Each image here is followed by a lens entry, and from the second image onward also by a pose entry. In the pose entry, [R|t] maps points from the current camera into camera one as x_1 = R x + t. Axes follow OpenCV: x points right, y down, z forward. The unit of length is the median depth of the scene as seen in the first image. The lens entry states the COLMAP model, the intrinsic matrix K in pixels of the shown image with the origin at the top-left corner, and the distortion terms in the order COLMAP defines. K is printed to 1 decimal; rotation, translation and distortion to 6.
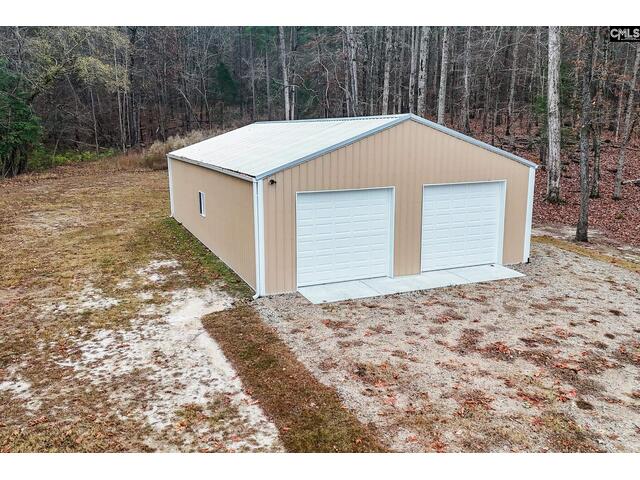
lens RADIAL K [[554.5, 0, 312.5], [0, 554.5, 236.8], [0, 0, 1]] dist [0.116297, -0.177185]
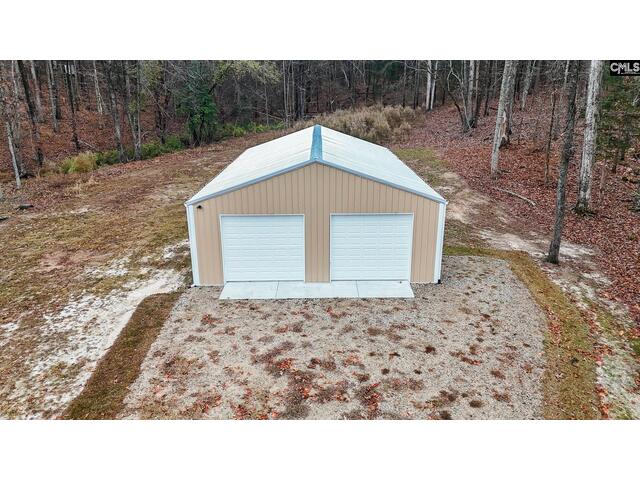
lens RADIAL K [[467.4, 0, 320.0], [0, 467.4, 240.0], [0, 0, 1]] dist [0.091303, -0.095767]
pose [[0.922667, 0.120920, -0.366148, 0.683194], [-0.072153, 0.986928, 0.144111, -0.222454], [0.378788, -0.106547, 0.919330, 0.042997]]
